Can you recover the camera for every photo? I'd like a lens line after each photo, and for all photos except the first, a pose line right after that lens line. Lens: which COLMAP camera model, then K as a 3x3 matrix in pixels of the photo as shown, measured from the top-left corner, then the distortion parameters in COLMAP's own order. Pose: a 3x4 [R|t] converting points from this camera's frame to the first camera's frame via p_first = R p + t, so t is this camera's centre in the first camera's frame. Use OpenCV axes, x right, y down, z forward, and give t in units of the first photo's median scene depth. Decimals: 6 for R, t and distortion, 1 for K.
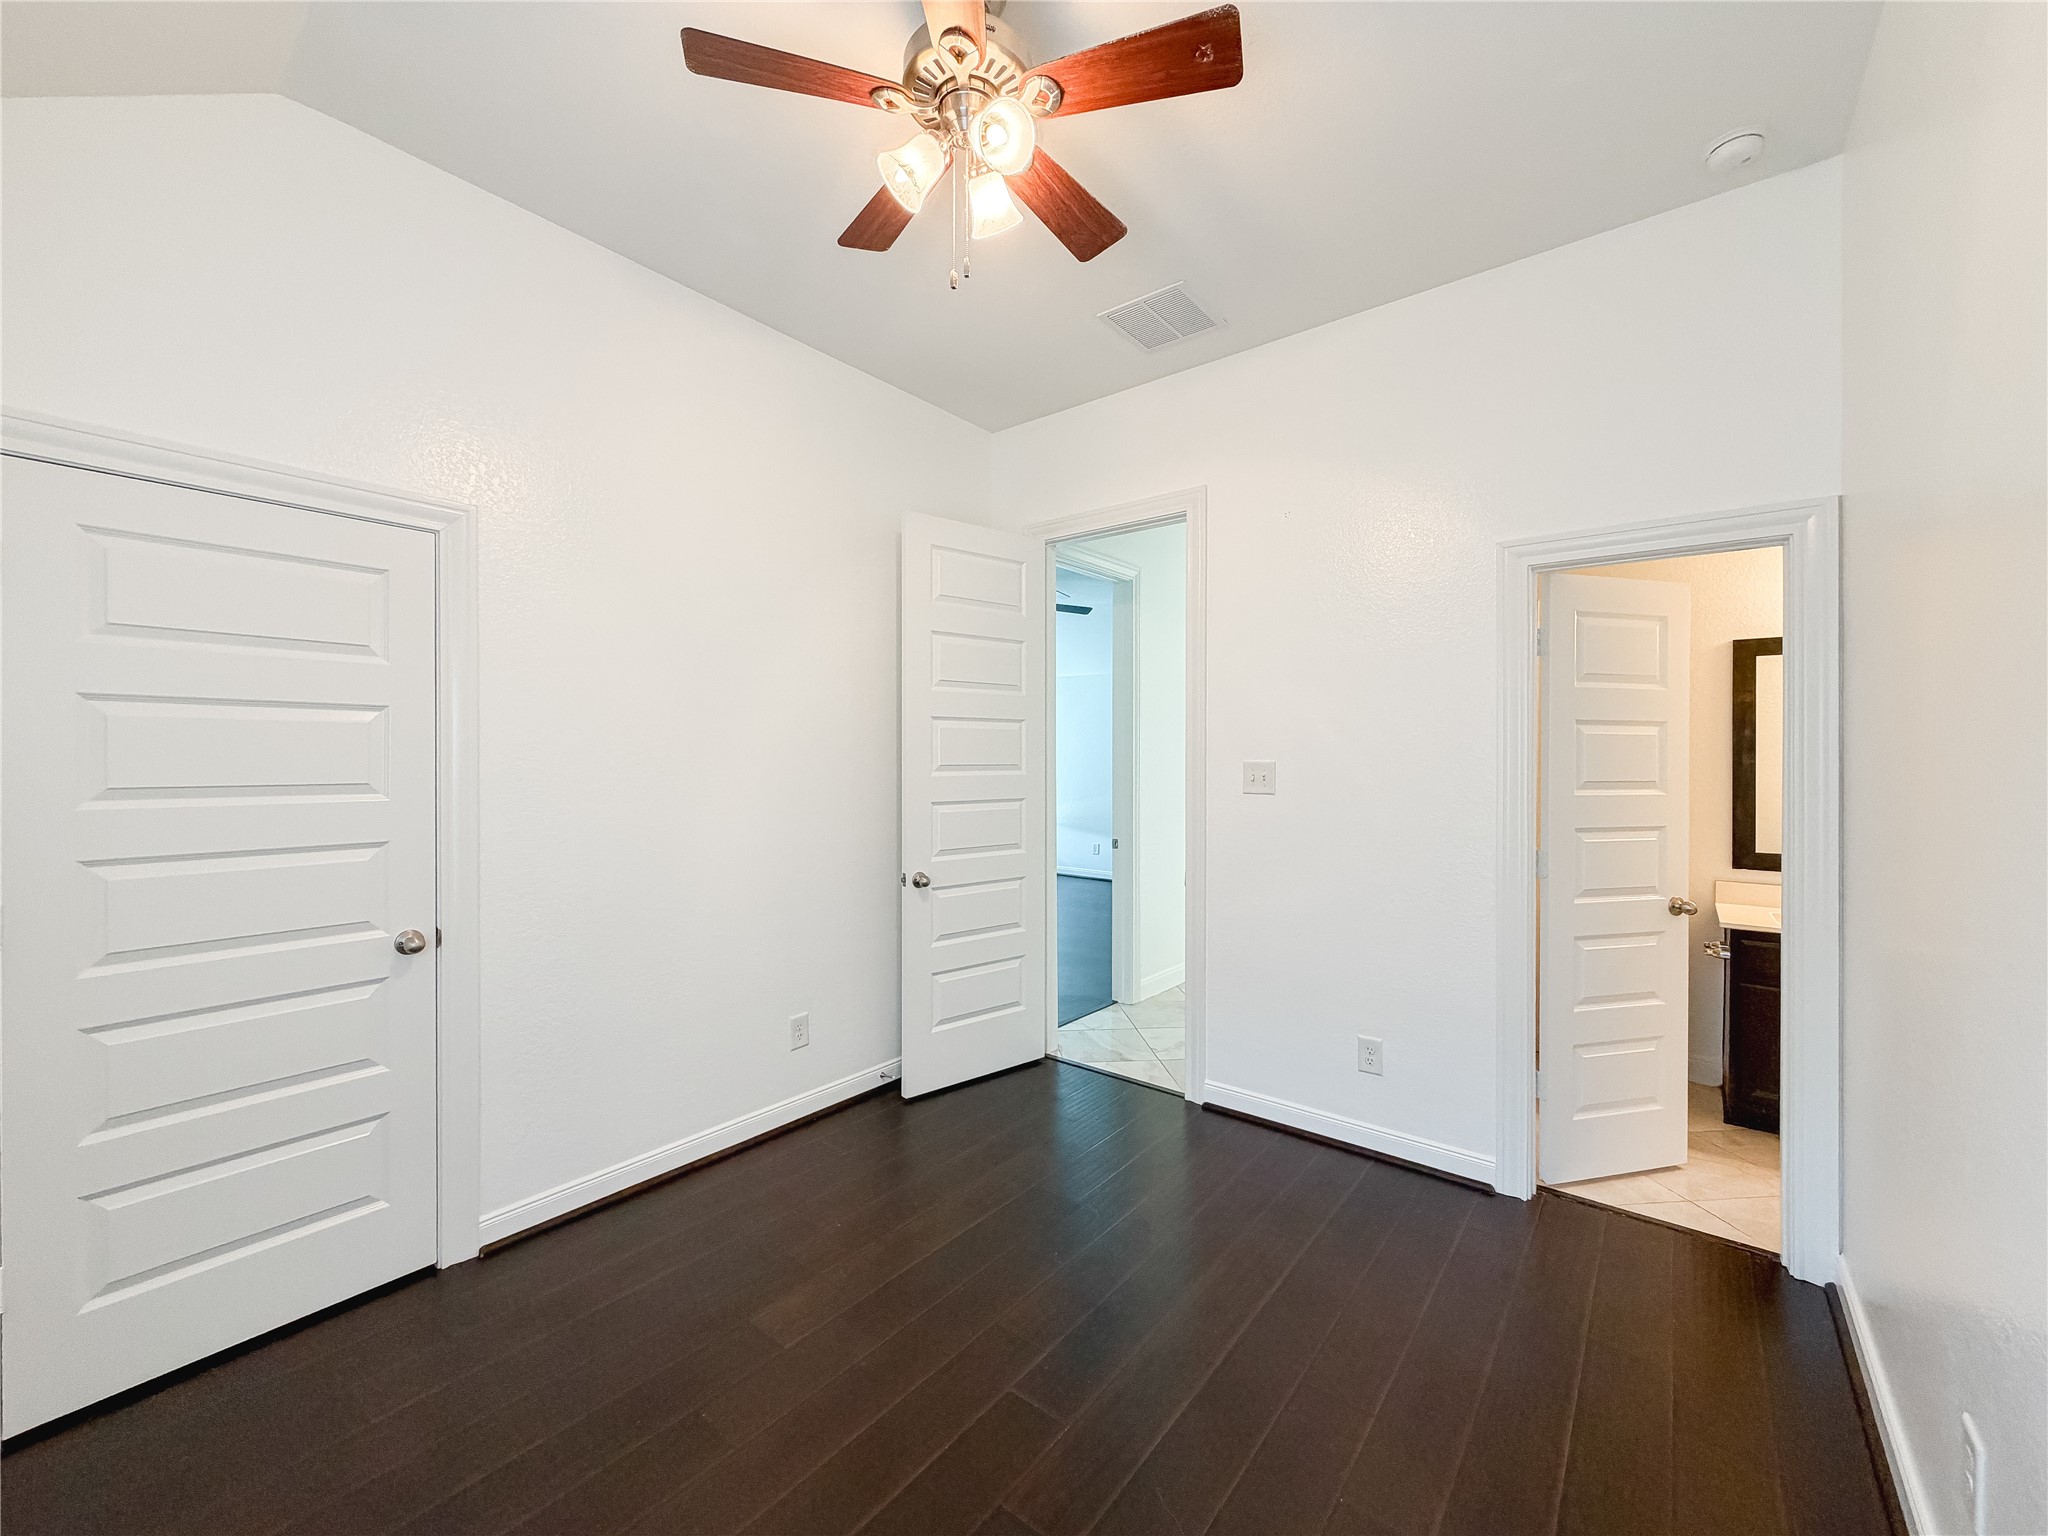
lens RADIAL K [[824.7, 0, 1019.1], [0, 824.7, 763.2], [0, 0, 1]] dist [-0.000237, -0.000208]
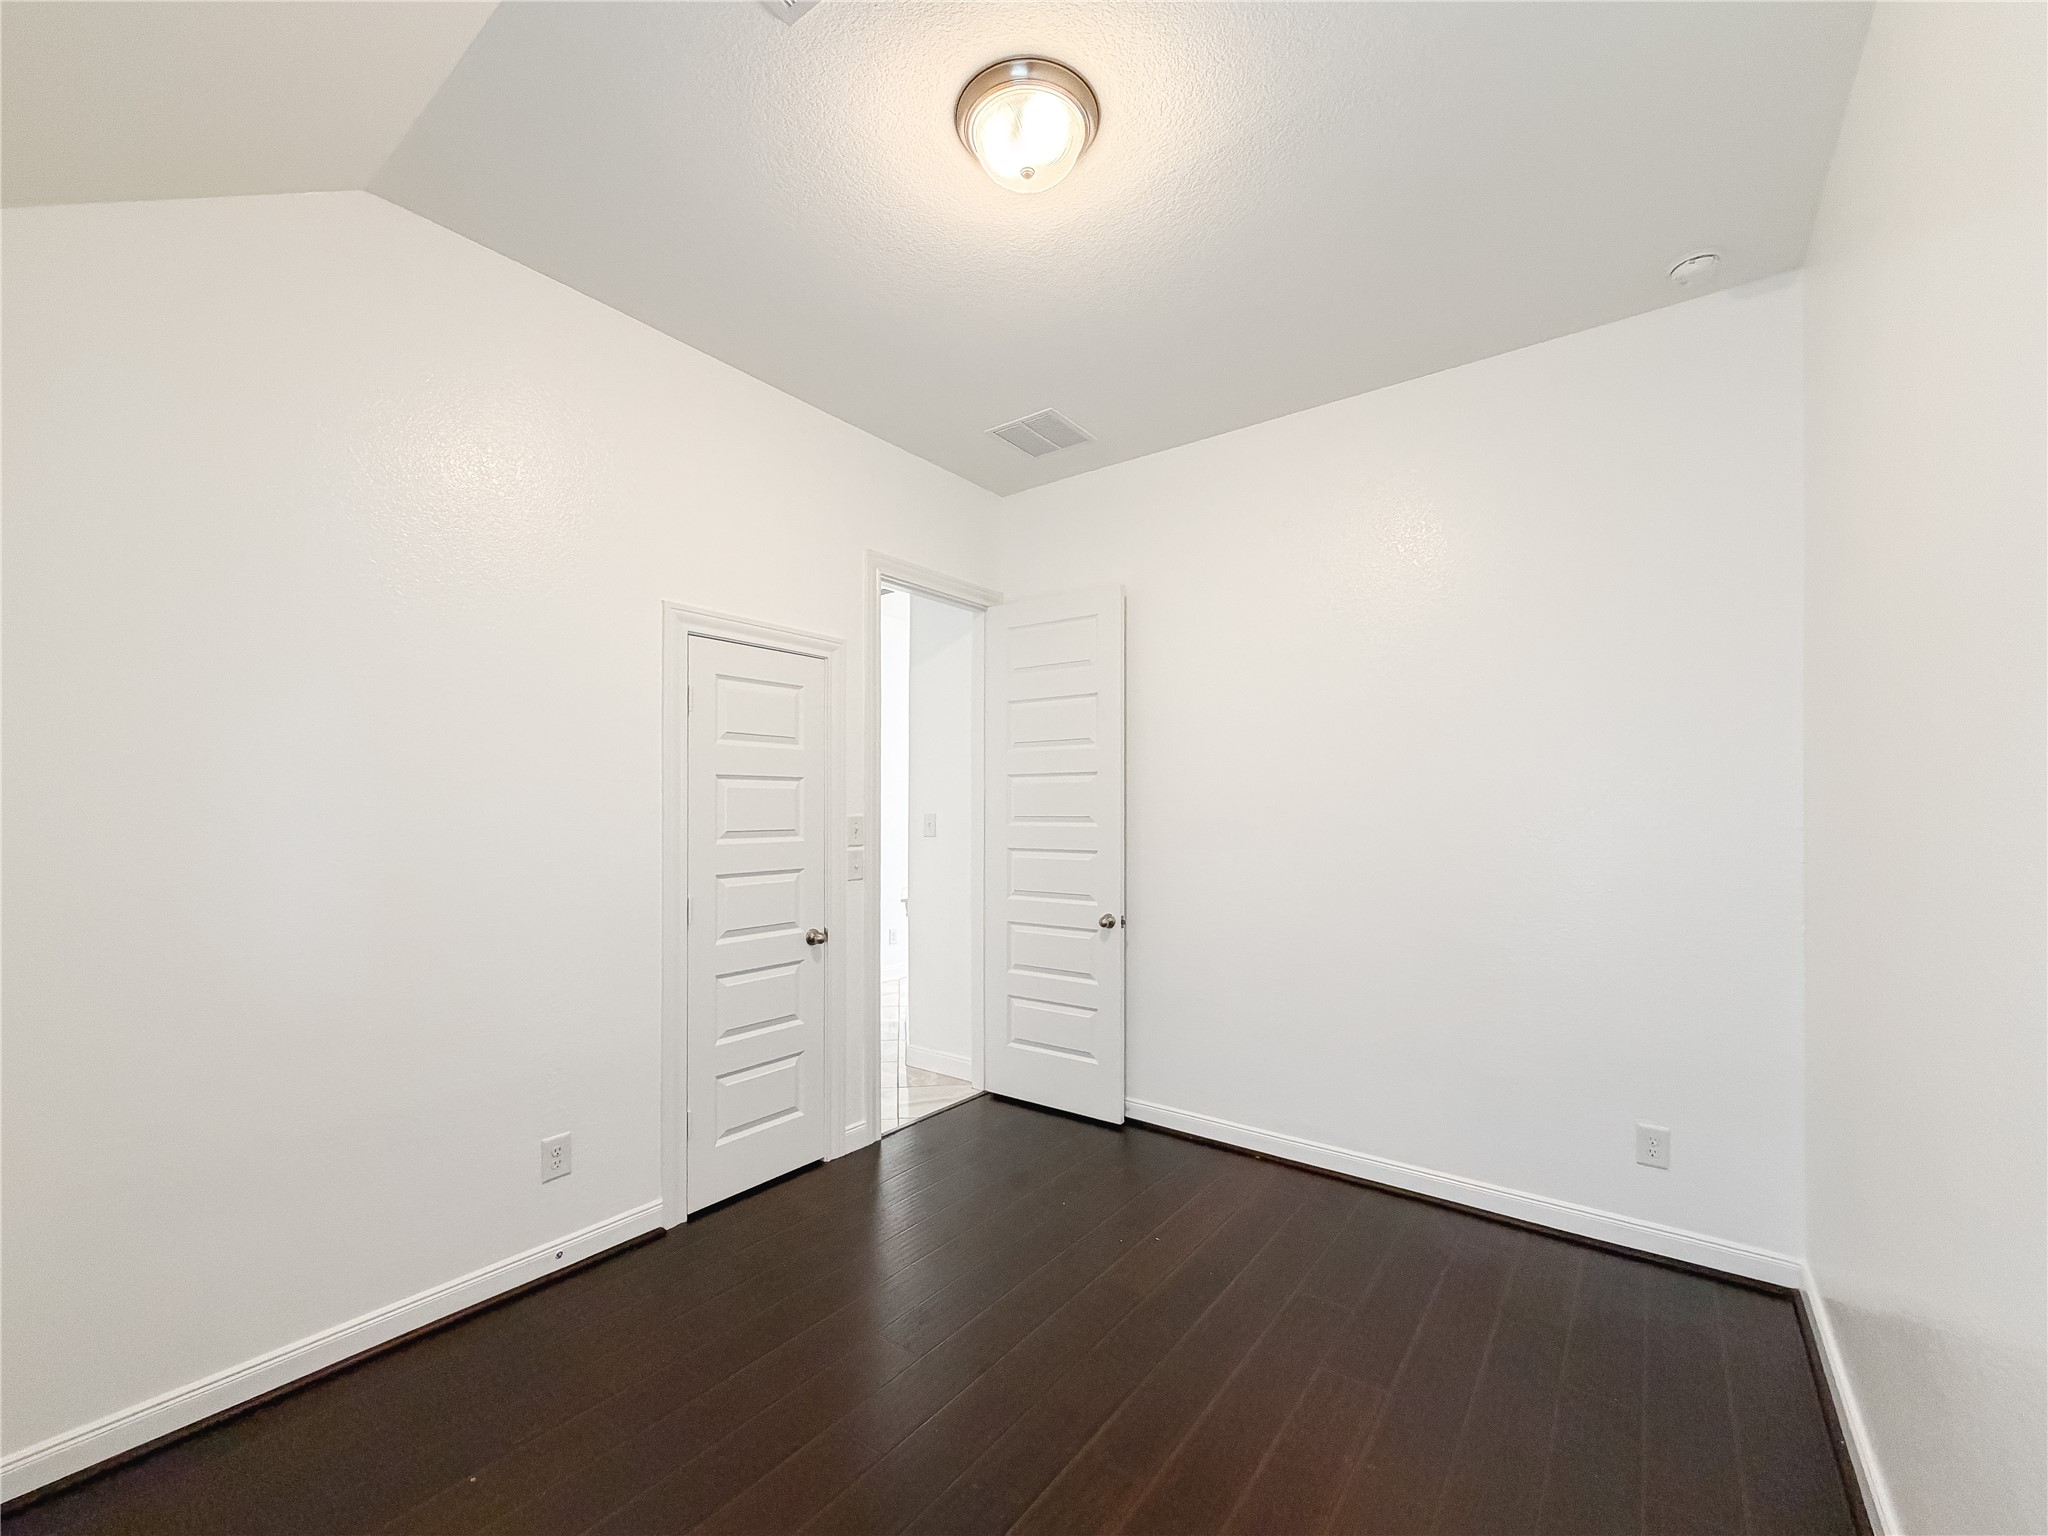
lens RADIAL K [[824.7, 0, 1022.3], [0, 824.7, 816.3], [0, 0, 1]] dist [-0.000237, -0.000208]
pose [[0.999843, -0.002642, 0.017529, -0.386763], [0.002648, 0.999996, -0.000374, 0.001946], [-0.017528, 0.000421, 0.999846, -0.480886]]
